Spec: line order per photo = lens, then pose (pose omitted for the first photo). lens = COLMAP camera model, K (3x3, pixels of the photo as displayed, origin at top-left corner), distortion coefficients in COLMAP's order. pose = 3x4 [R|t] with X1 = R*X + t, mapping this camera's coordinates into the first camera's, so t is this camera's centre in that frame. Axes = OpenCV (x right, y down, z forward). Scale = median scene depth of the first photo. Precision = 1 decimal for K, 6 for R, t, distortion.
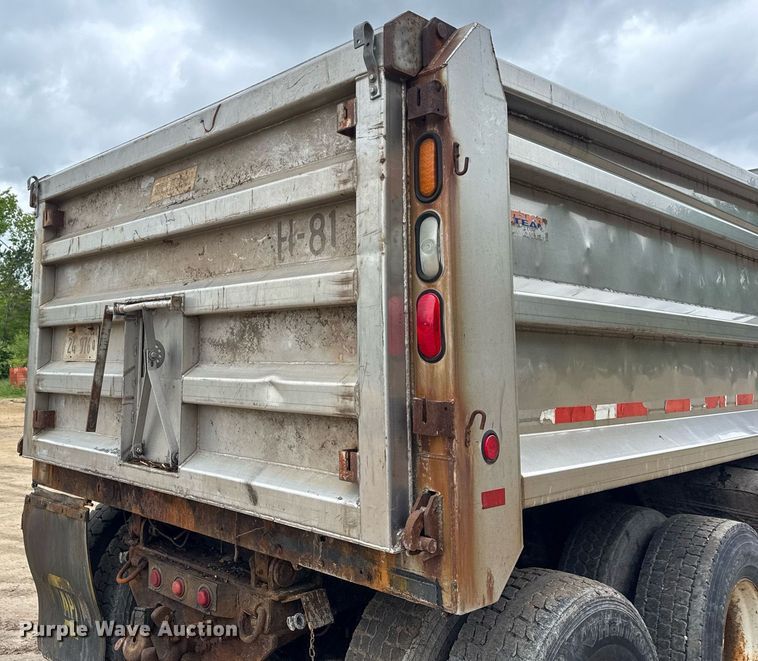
lens RADIAL K [[732.0, 0, 250.7], [0, 732.0, 273.4], [0, 0, 1]] dist [0.172240, -0.339463]
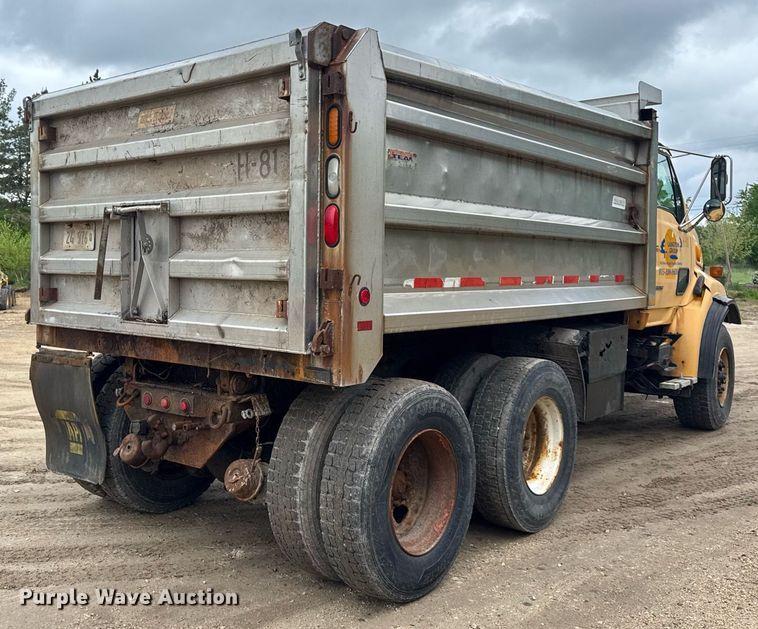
lens RADIAL K [[809.0, 0, 301.4], [0, 809.0, 296.7], [0, 0, 1]] dist [0.128730, -0.012631]
pose [[0.989656, -0.003982, 0.143408, -0.070512], [-0.018951, 0.987226, 0.158192, -0.046211], [-0.142206, -0.159273, 0.976939, -0.641233]]
